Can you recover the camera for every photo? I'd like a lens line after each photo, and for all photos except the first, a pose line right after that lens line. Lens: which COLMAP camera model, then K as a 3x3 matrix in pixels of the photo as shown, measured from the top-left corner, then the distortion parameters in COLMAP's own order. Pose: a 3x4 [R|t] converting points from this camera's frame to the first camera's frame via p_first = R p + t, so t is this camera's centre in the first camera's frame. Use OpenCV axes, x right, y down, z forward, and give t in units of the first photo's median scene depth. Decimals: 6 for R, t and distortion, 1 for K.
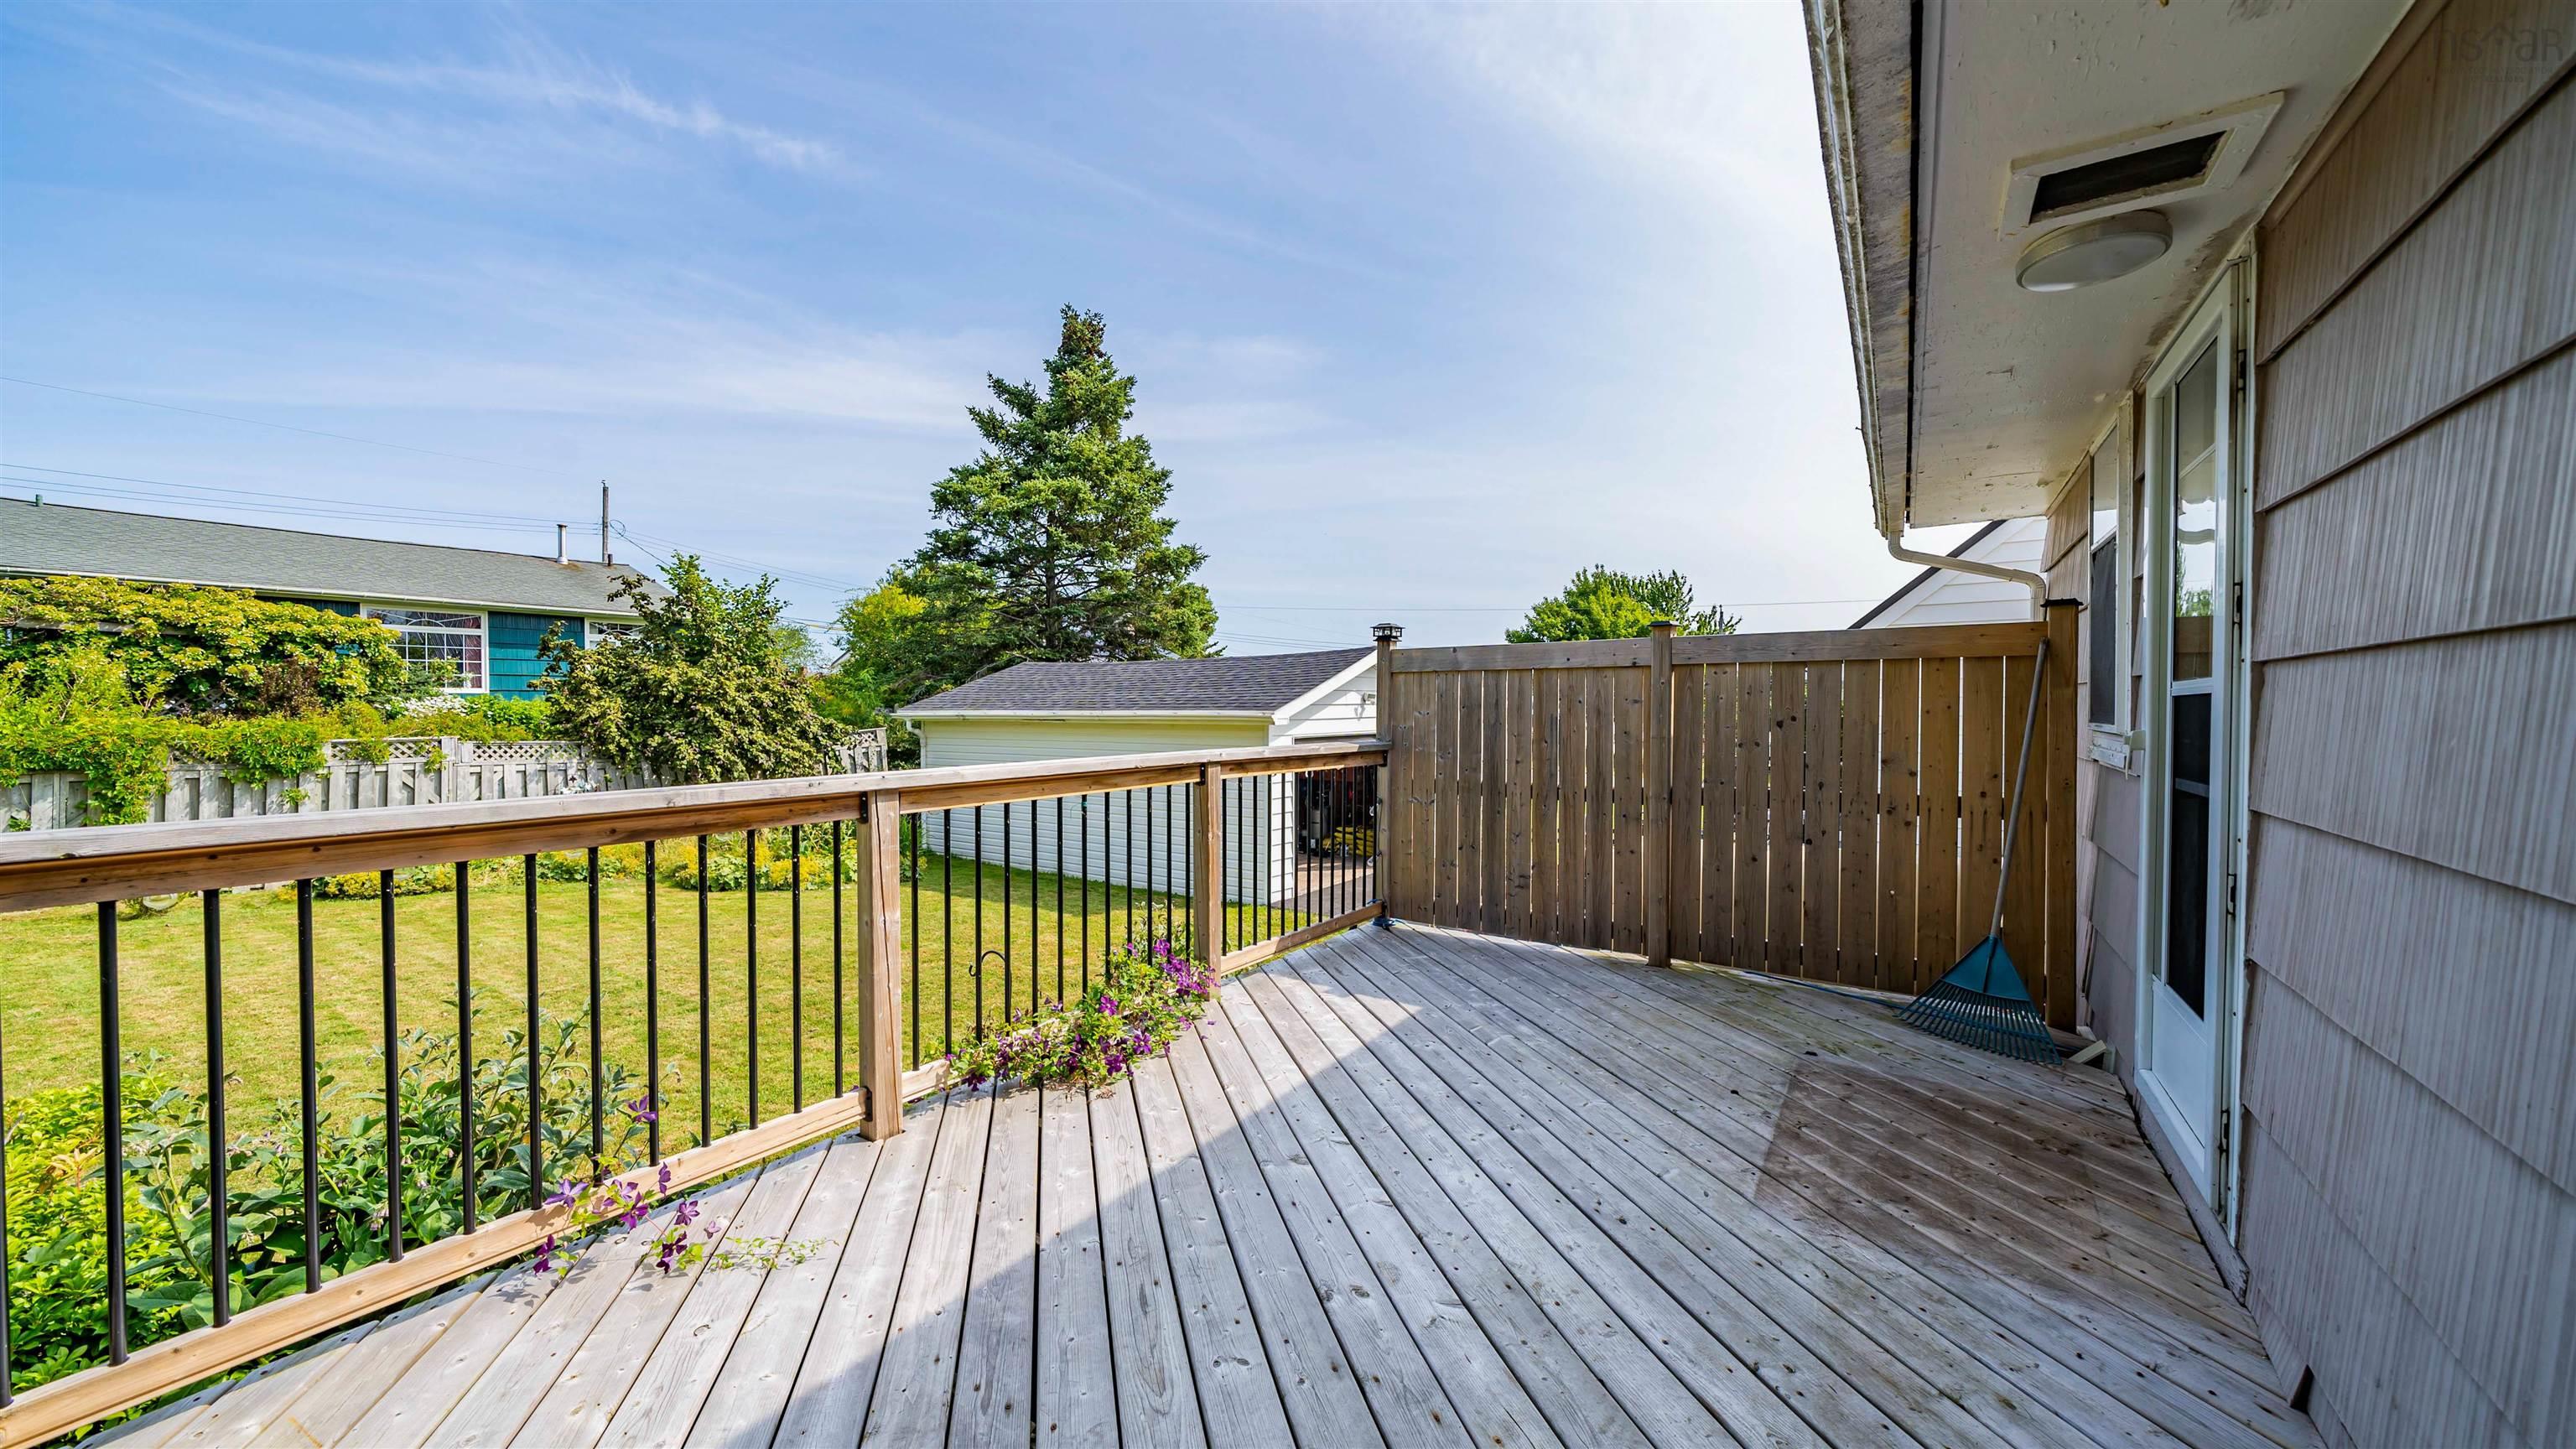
lens RADIAL K [[915.9, 0, 1284.6], [0, 915.9, 719.1], [0, 0, 1]] dist [-0.004405, -0.000029]
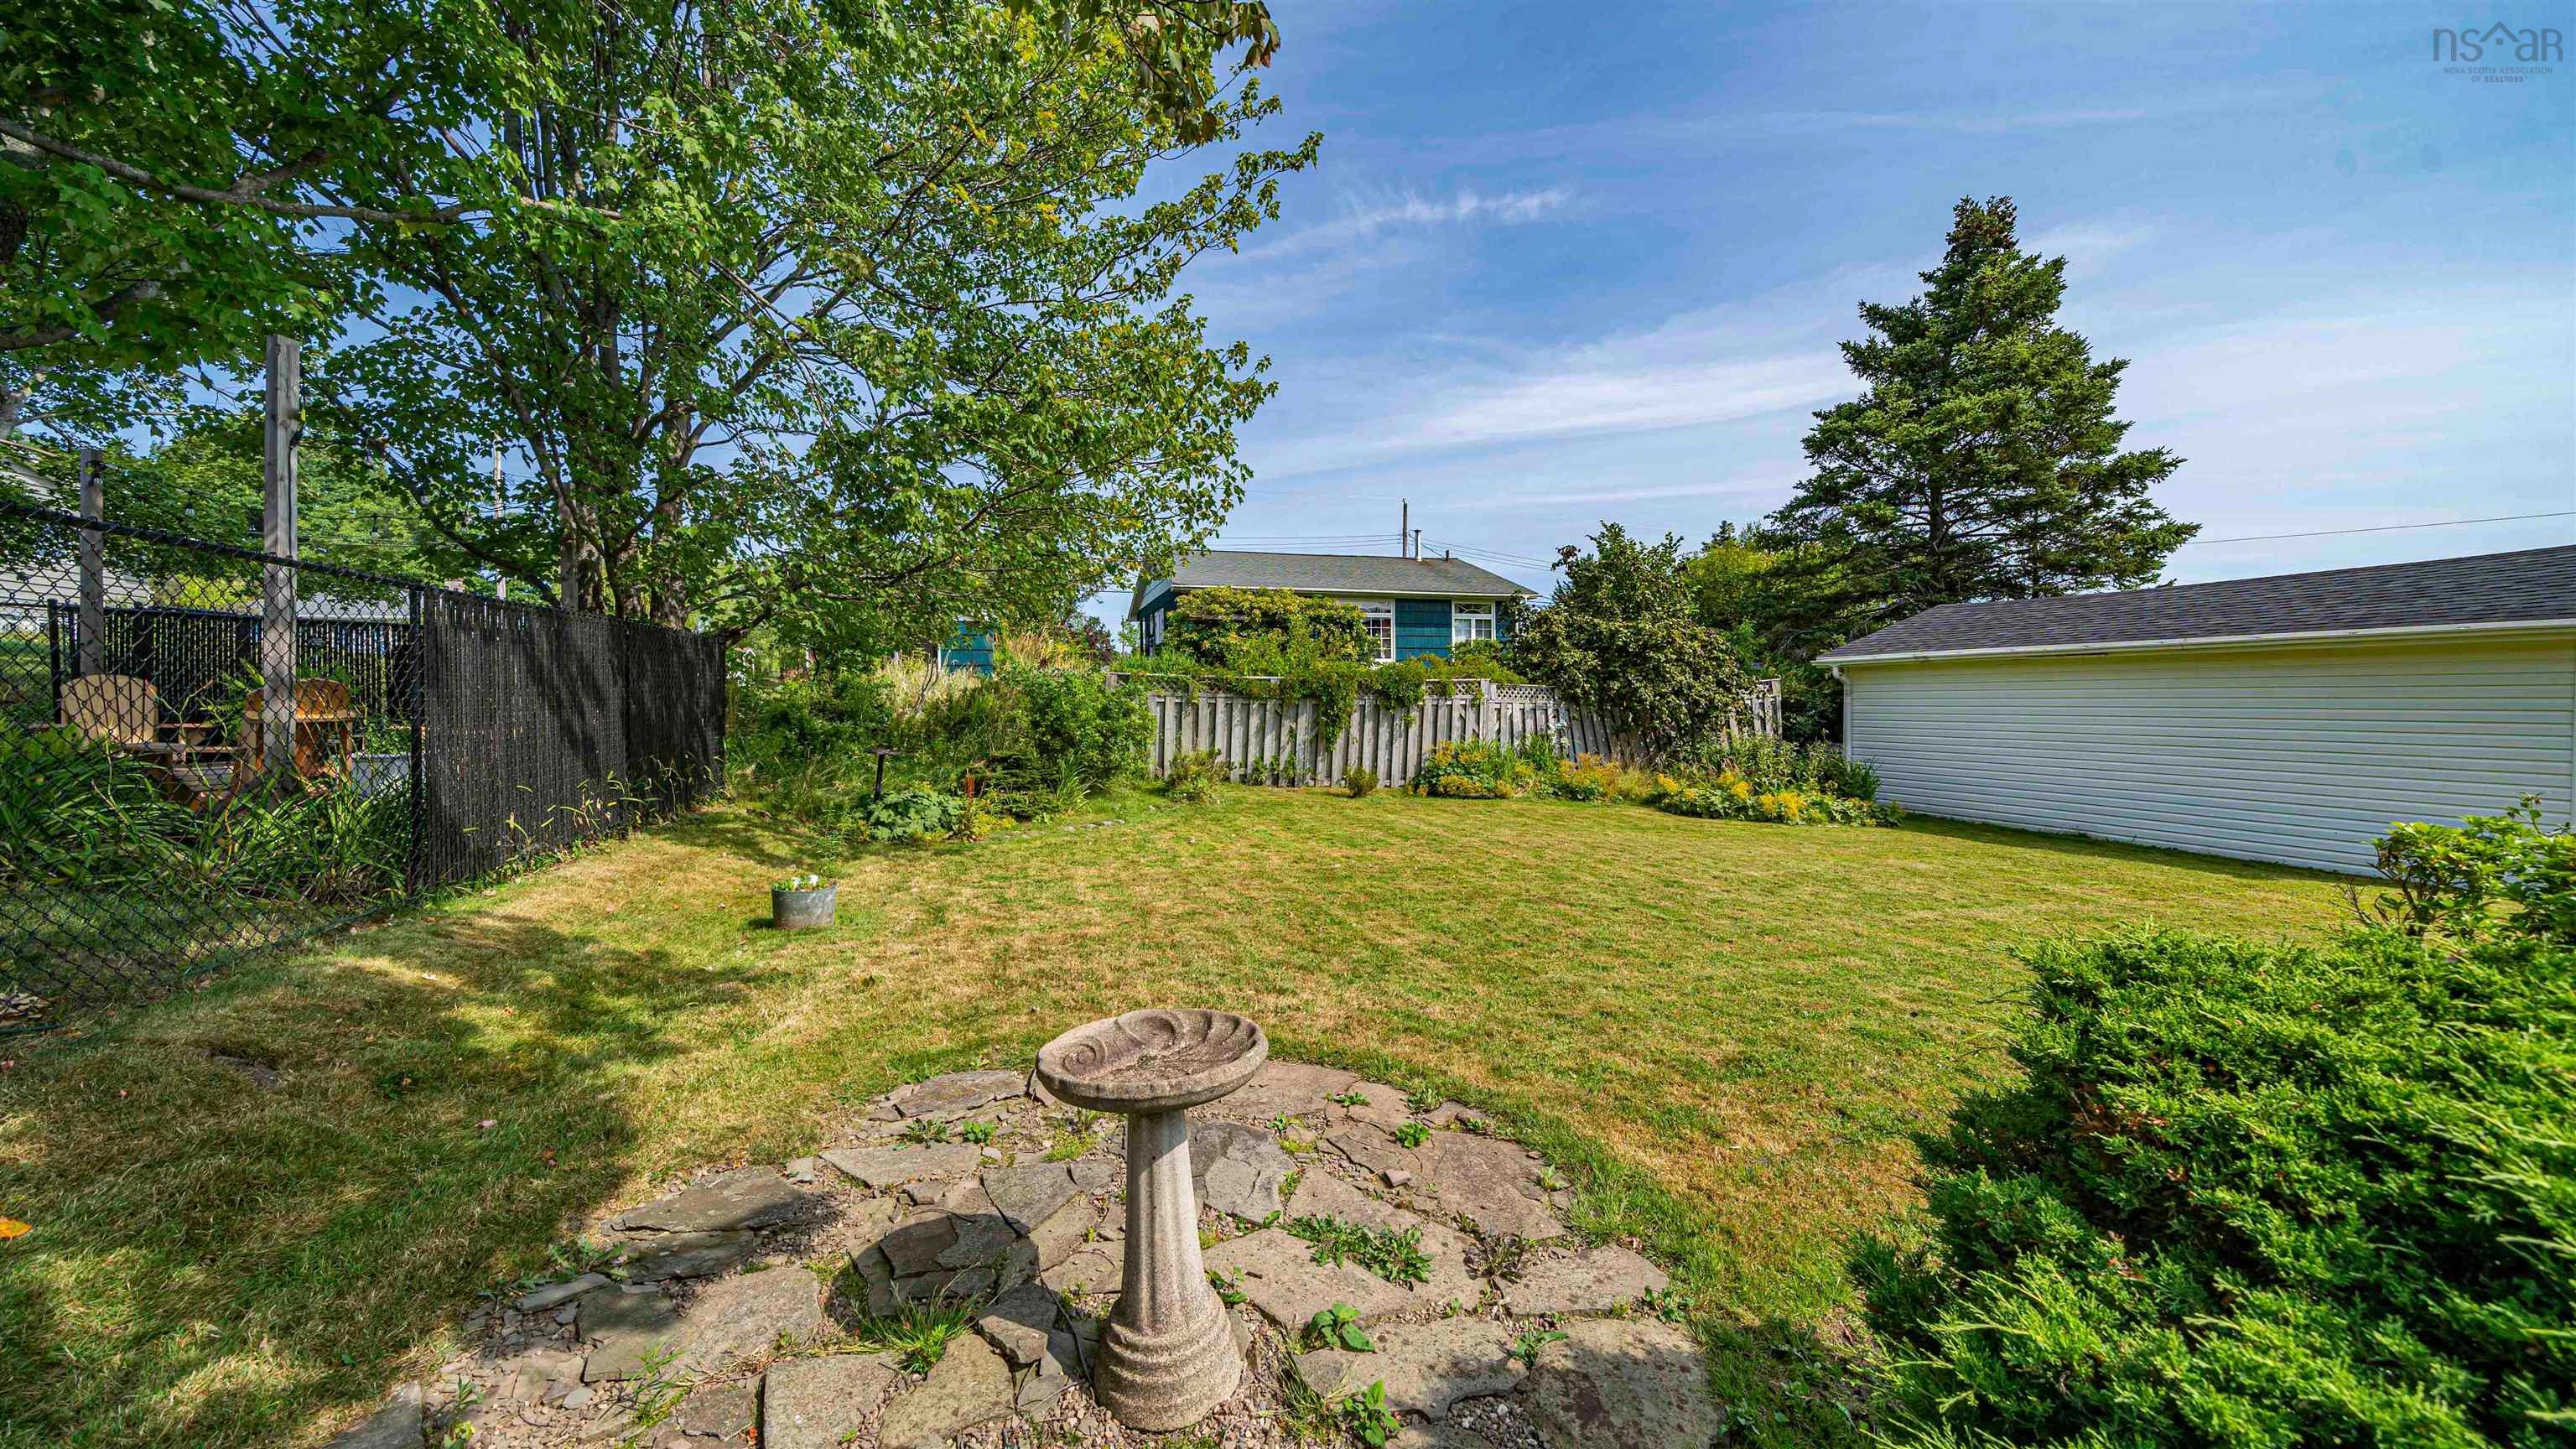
lens RADIAL K [[885.5, 0, 1281.9], [0, 885.5, 719.8], [0, 0, 1]] dist [-0.004064, -0.000067]
pose [[0.775351, 0.011150, -0.631432, -0.224118], [0.000110, 0.999842, 0.017791, 0.033587], [0.631530, -0.013864, 0.775227, -0.081437]]
